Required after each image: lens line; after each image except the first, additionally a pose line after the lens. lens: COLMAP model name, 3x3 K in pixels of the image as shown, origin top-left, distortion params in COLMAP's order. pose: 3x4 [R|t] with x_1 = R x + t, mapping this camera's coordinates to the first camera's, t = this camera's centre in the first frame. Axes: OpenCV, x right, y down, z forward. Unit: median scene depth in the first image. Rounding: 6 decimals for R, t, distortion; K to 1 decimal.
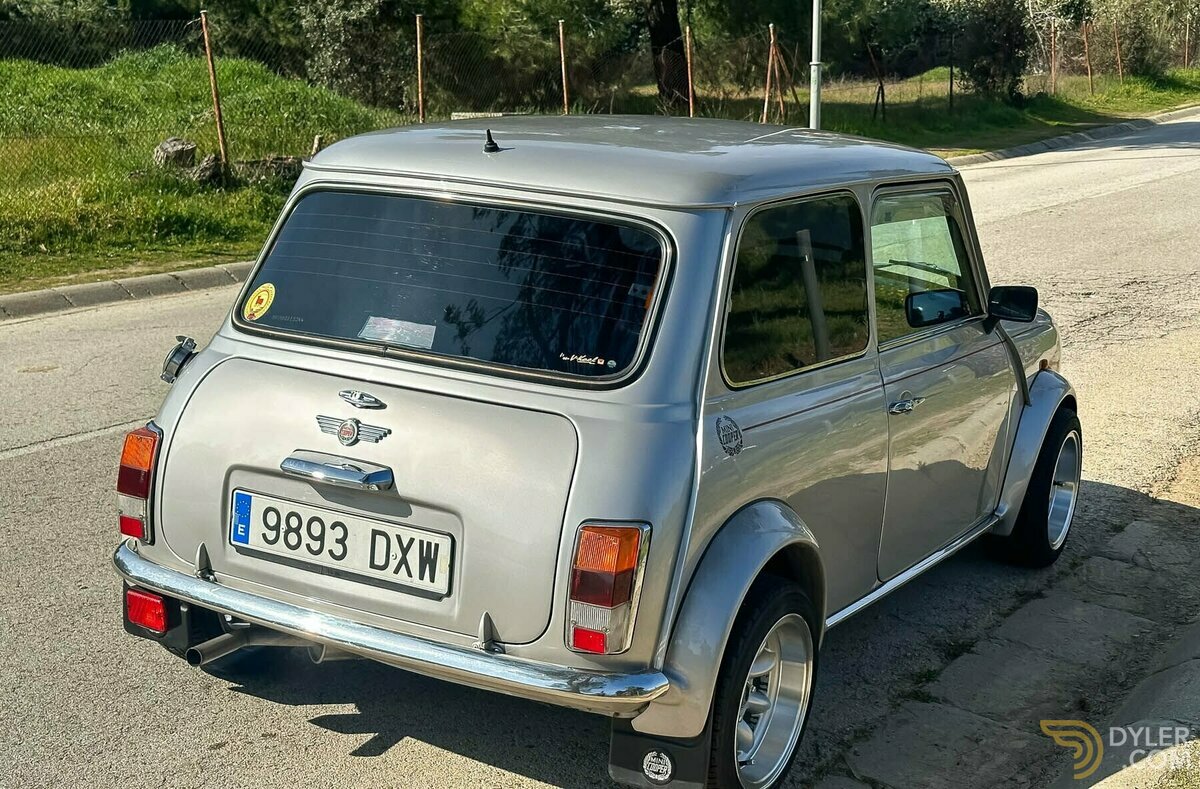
lens RADIAL K [[1707.1, 0, 600.0], [0, 1707.1, 392.6], [0, 0, 1]] dist [0.045455, 0.000000]
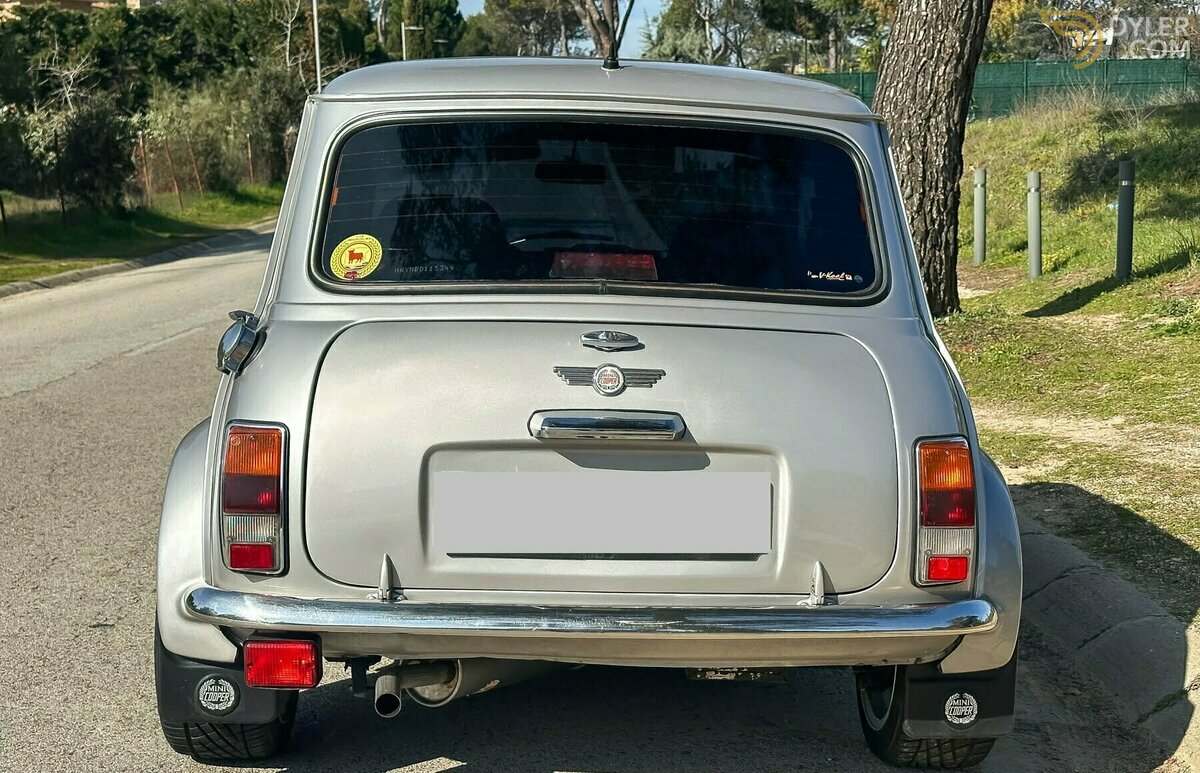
lens RADIAL K [[1720.2, 0, 600.1], [0, 1720.2, 389.3], [0, 0, 1]] dist [0.039205, 0.000000]
pose [[0.837879, -0.083229, 0.539473, -0.542969], [0.126720, 0.990965, -0.043931, 0.057475], [-0.530943, 0.105171, 0.840856, 0.272285]]
